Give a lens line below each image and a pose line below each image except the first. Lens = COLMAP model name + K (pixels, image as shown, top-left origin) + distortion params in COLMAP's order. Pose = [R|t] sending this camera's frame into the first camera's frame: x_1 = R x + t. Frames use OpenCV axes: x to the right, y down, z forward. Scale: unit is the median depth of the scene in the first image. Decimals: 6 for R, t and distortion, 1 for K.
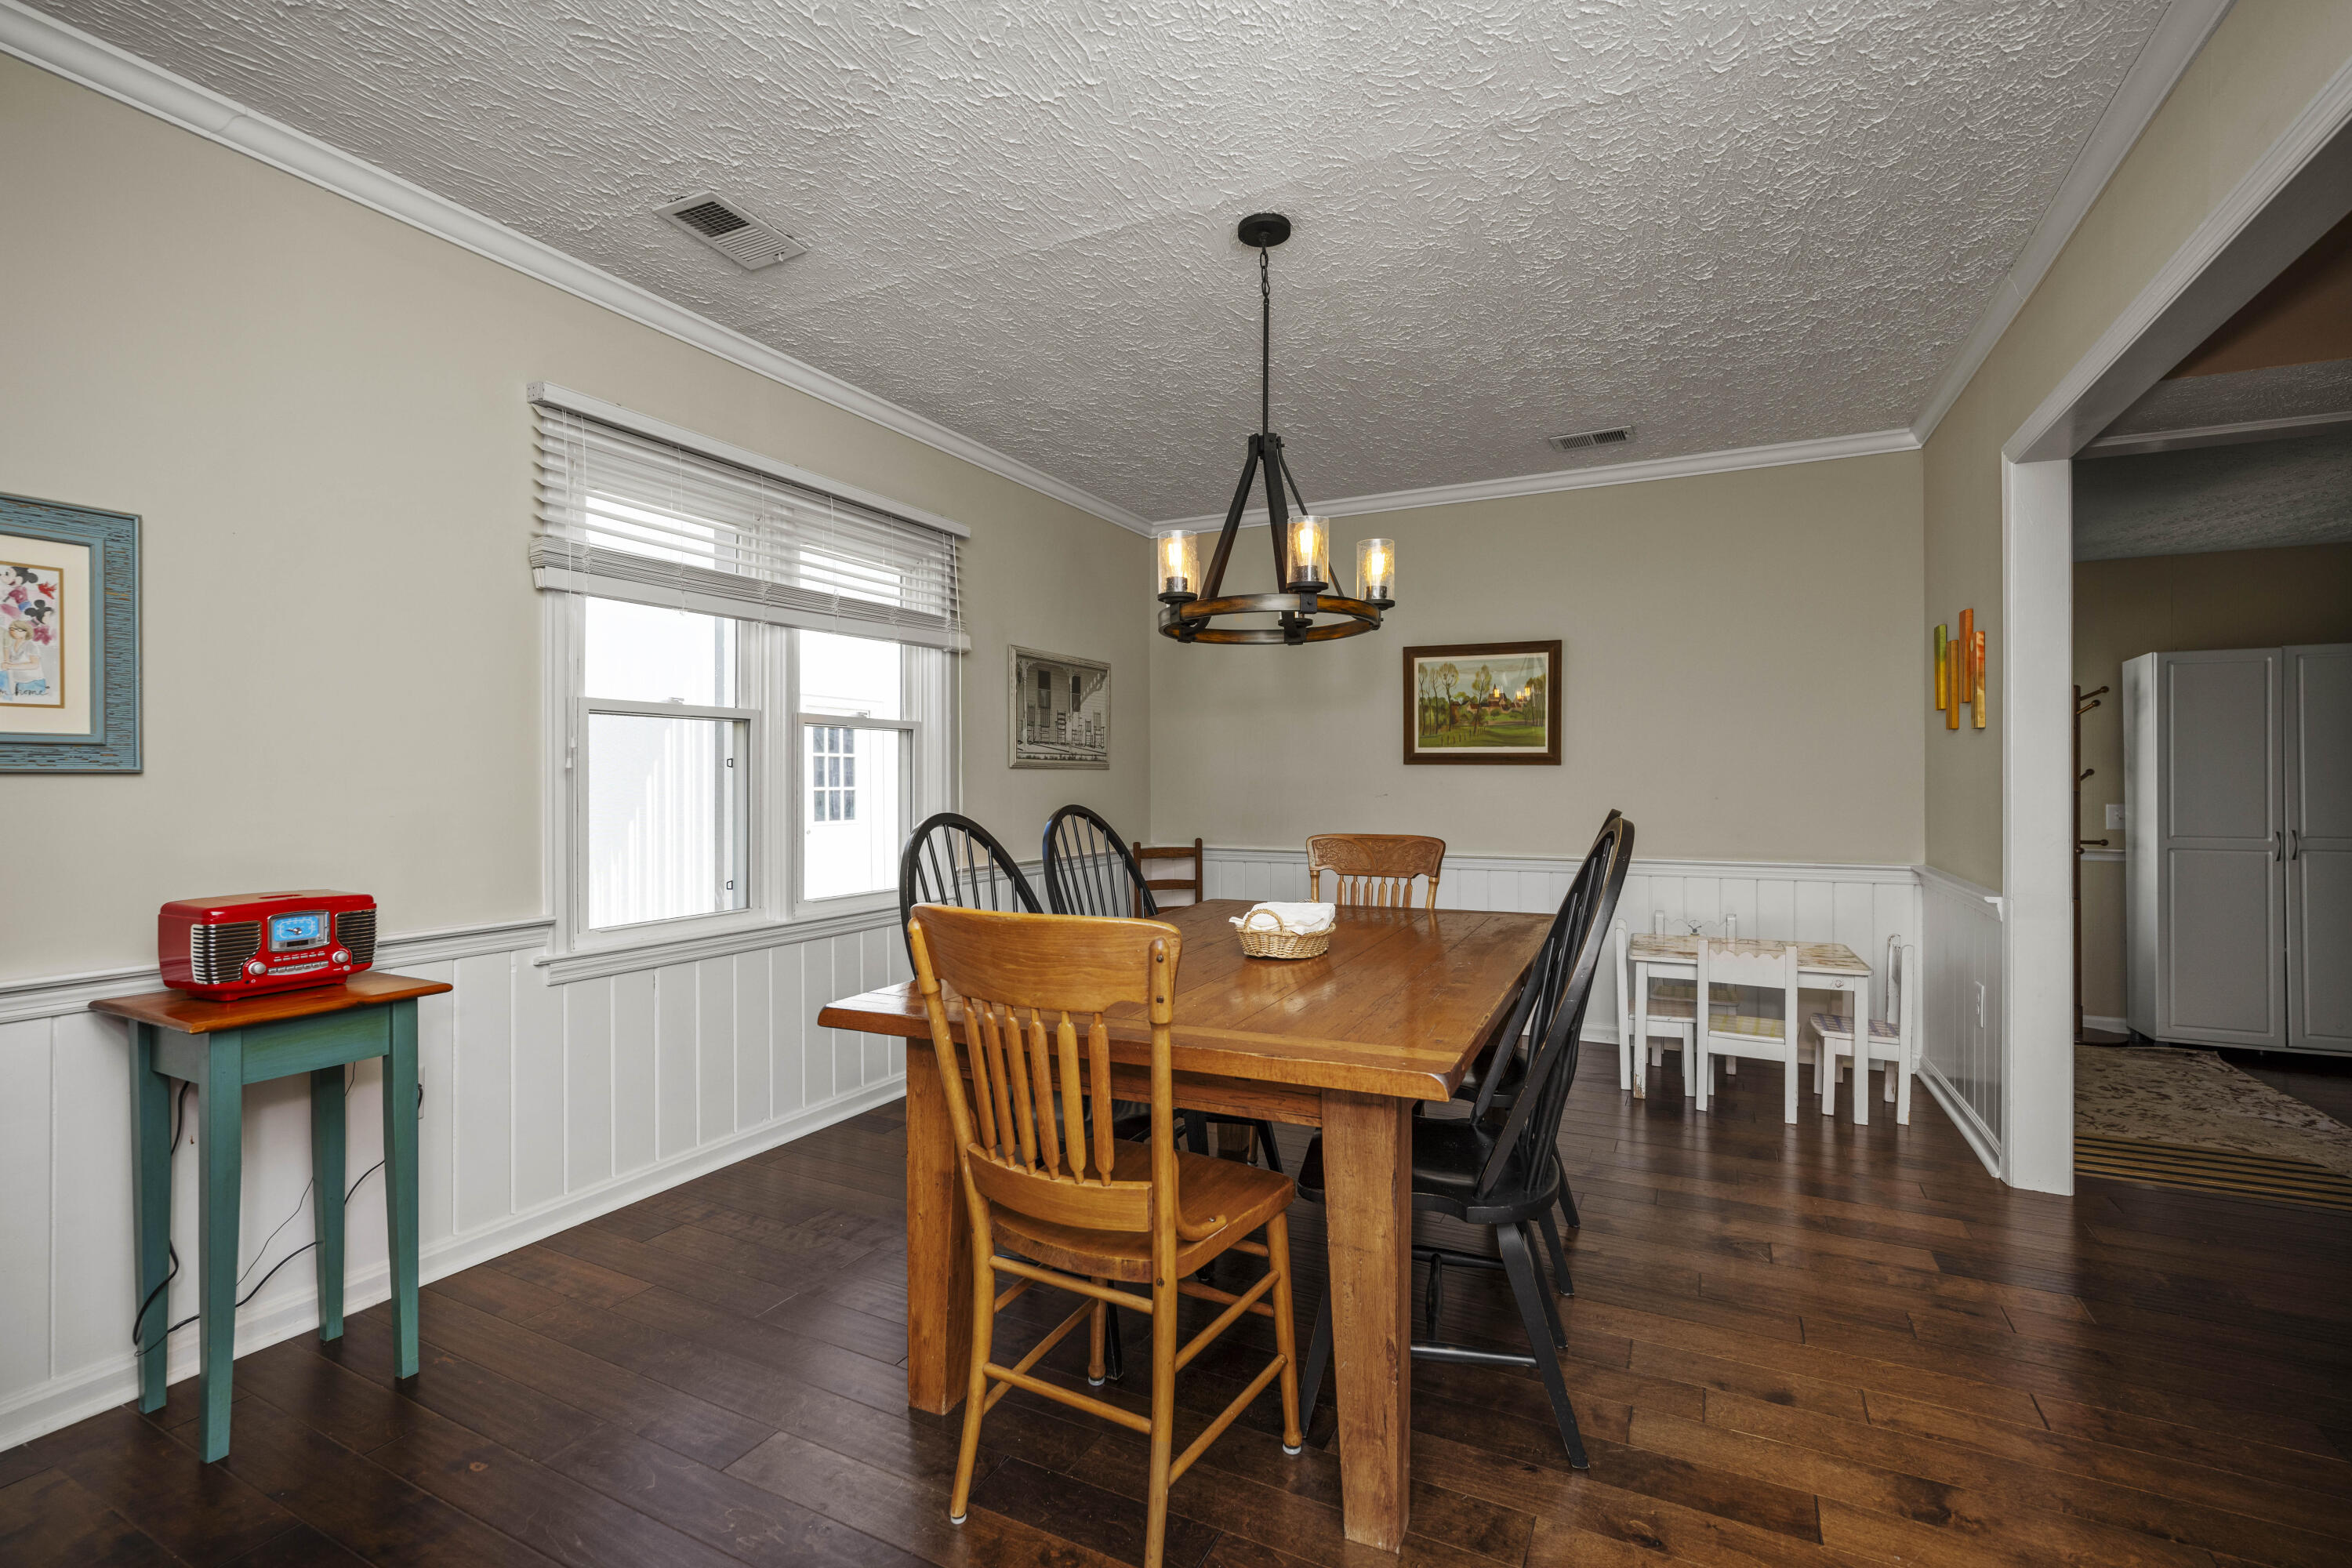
lens RADIAL K [[1051.2, 0, 1173.4], [0, 1051.2, 777.7], [0, 0, 1]] dist [0.000180, 0.000204]
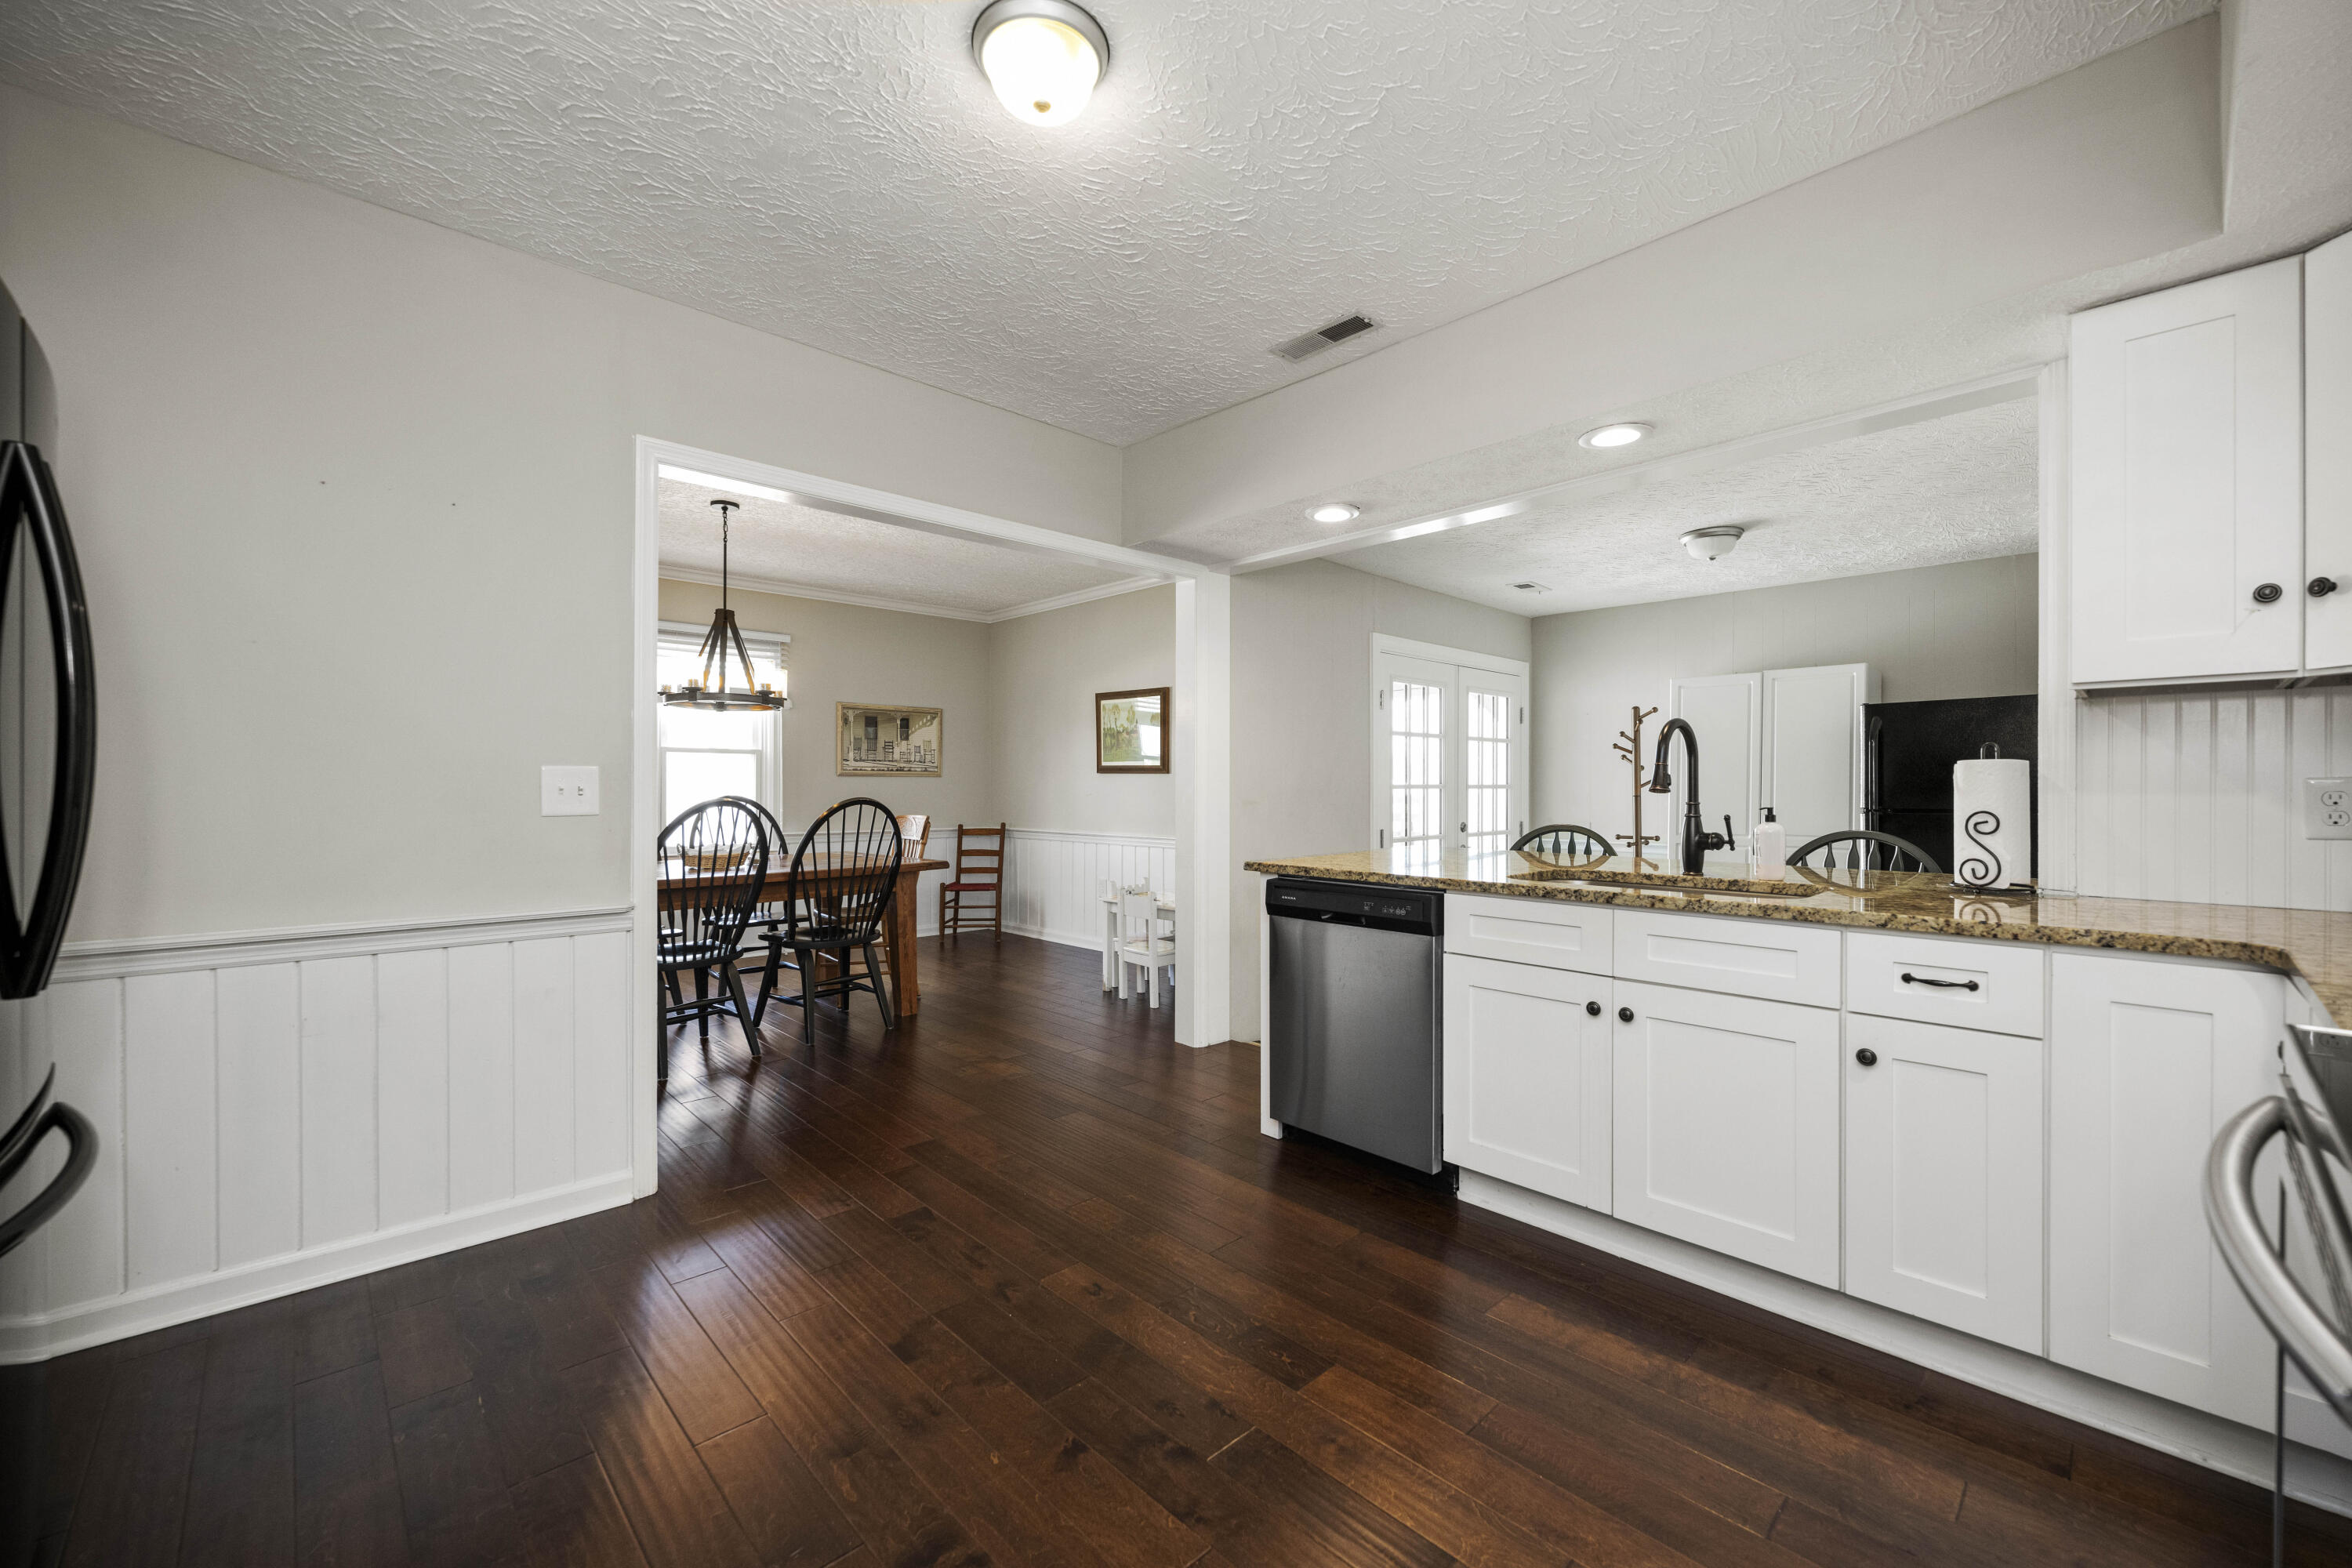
lens RADIAL K [[942.1, 0, 1169.6], [0, 942.1, 765.9], [0, 0, 1]] dist [-0.001348, -0.000455]
pose [[0.939787, -0.003685, -0.341742, 0.775992], [-0.001560, 0.999885, -0.015072, -0.003621], [0.341758, 0.014698, 0.939673, -0.199654]]
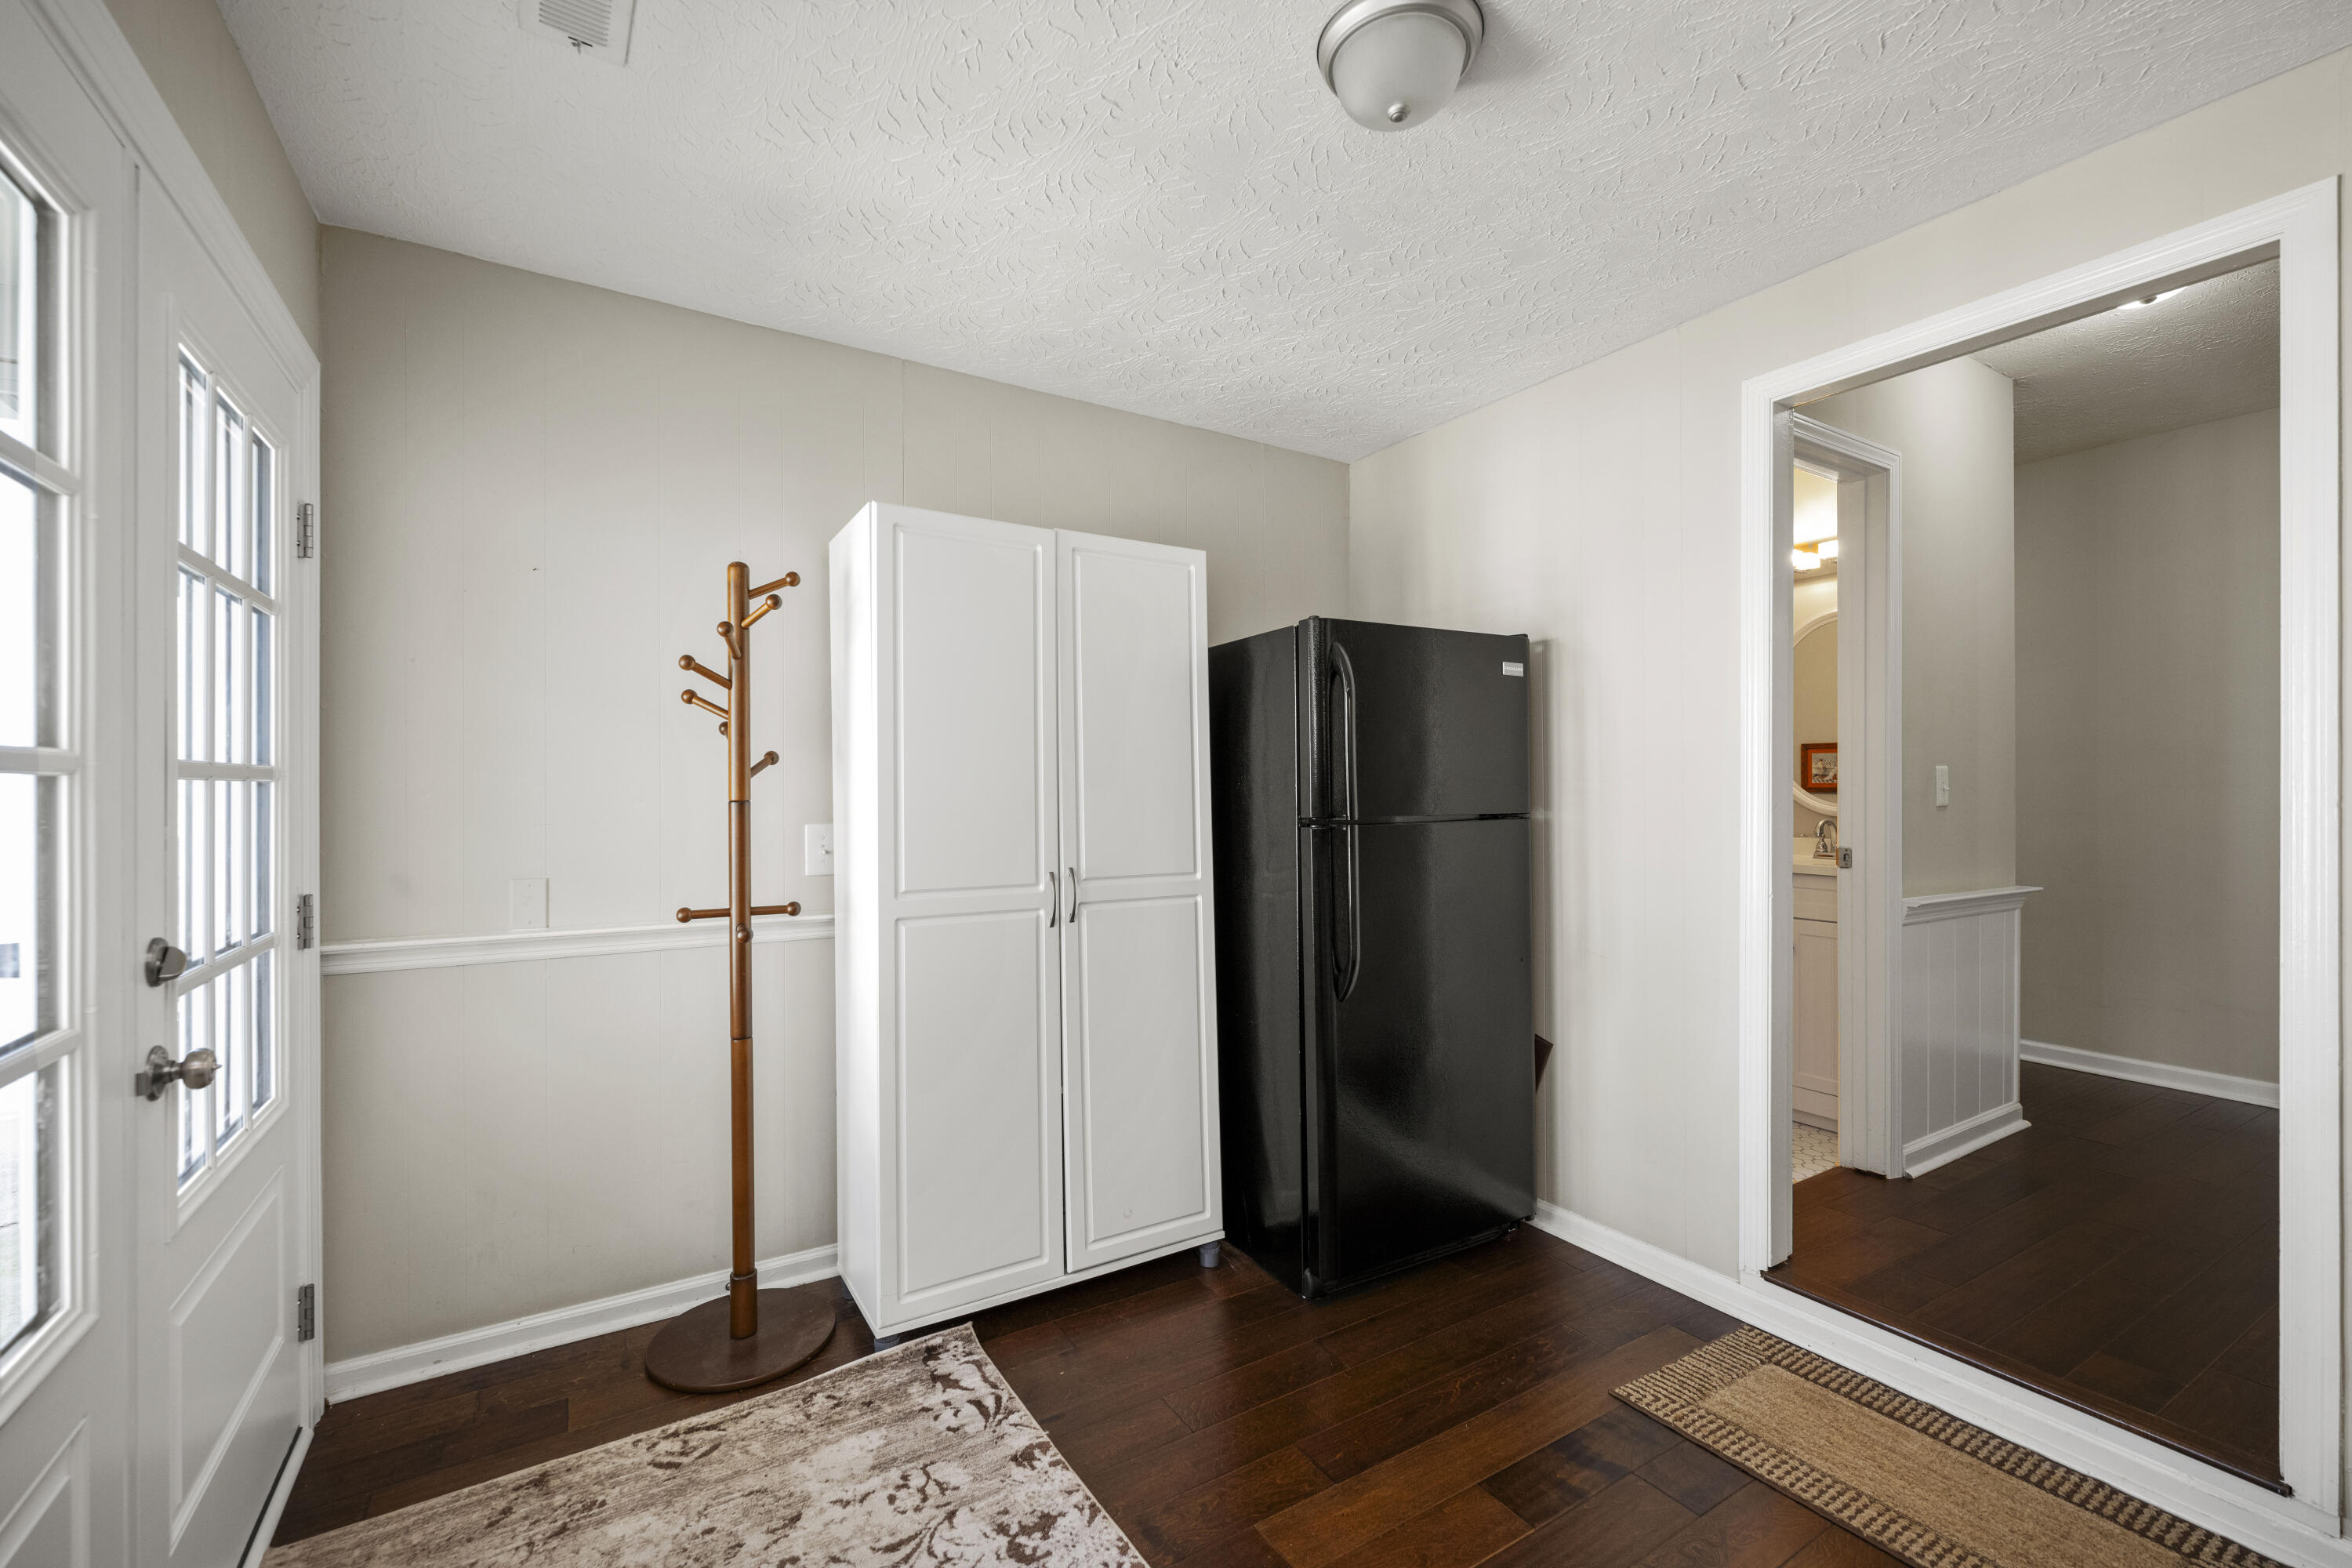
lens RADIAL K [[970.4, 0, 1176.6], [0, 970.4, 789.3], [0, 0, 1]] dist [-0.000262, -0.000052]
pose [[0.517116, 0.000042, 0.855915, 0.642150], [0.000703, 1.000000, -0.000473, 0.009713], [-0.855915, 0.000847, 0.517116, 0.670655]]
